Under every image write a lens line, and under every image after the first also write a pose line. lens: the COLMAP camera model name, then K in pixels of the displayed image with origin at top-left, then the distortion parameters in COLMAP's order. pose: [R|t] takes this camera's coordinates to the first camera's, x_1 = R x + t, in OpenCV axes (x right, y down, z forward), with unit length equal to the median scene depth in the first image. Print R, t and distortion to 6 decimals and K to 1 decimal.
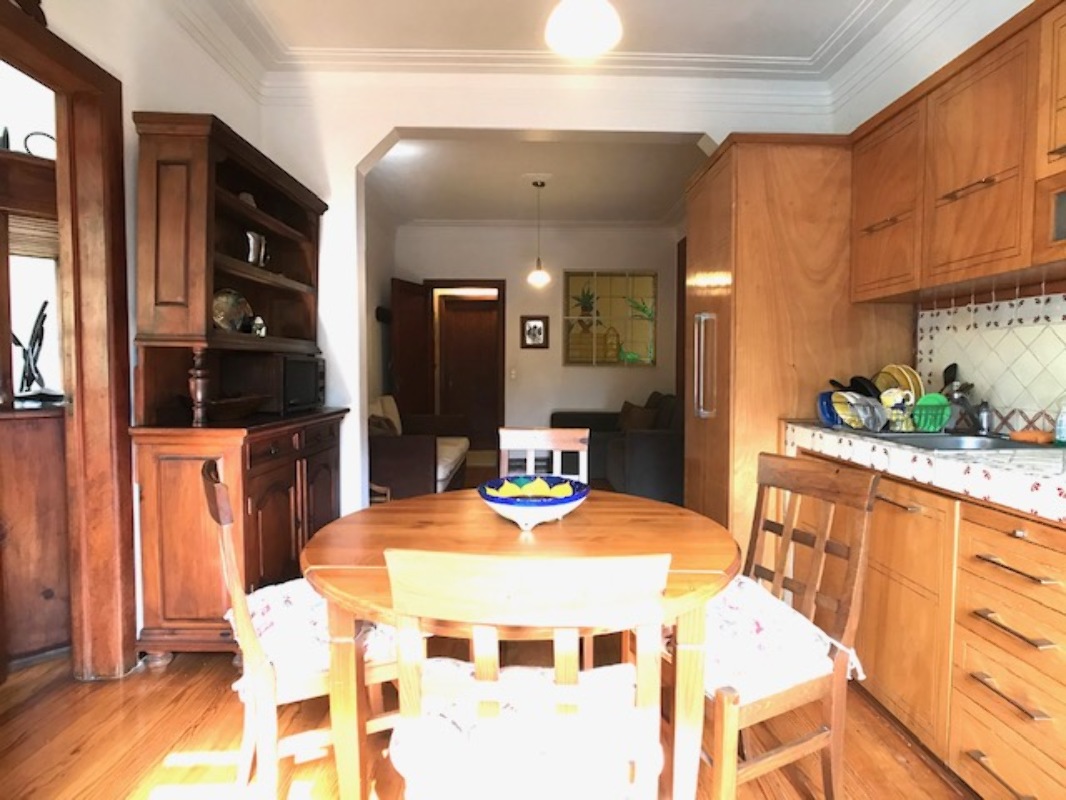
lens RADIAL K [[641.6, 0, 533.0], [0, 641.6, 400.0], [0, 0, 1]] dist [-0.002764, -0.000192]
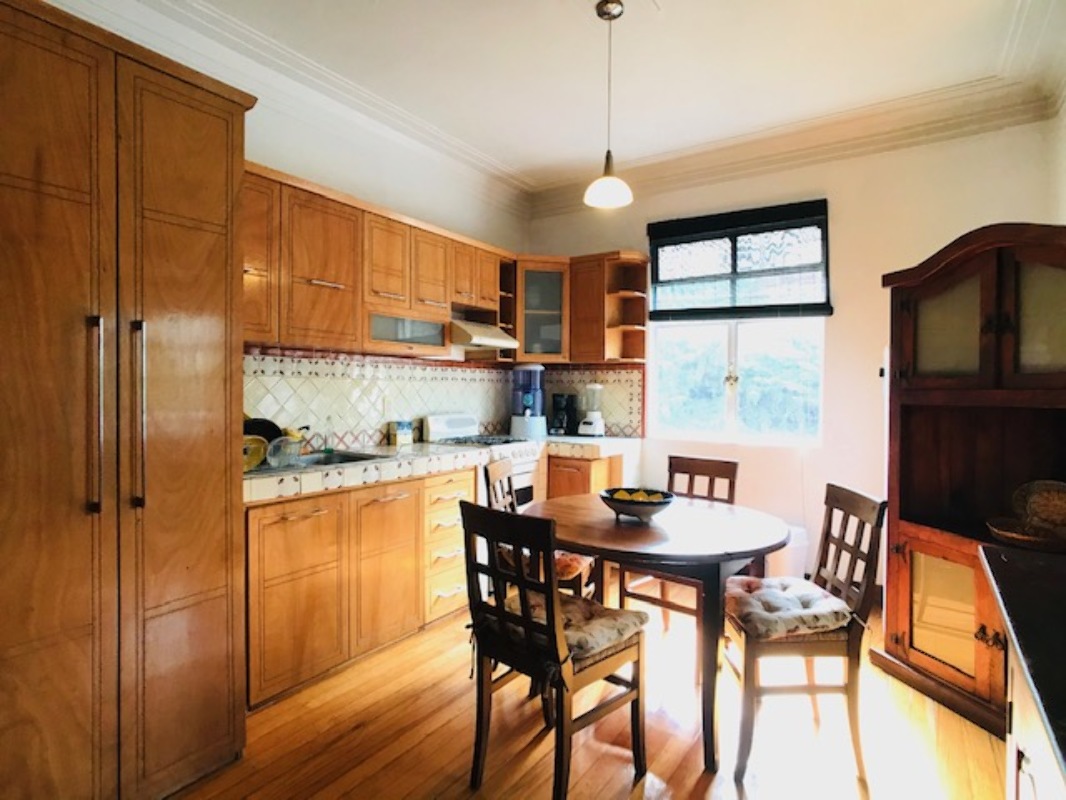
lens RADIAL K [[641.6, 0, 533.0], [0, 641.6, 400.0], [0, 0, 1]] dist [-0.002764, -0.000192]
pose [[-0.849975, -0.017605, 0.526528, -0.488563], [0.016908, 0.998015, 0.060665, -0.148467], [-0.526551, 0.060466, -0.847990, 2.008306]]
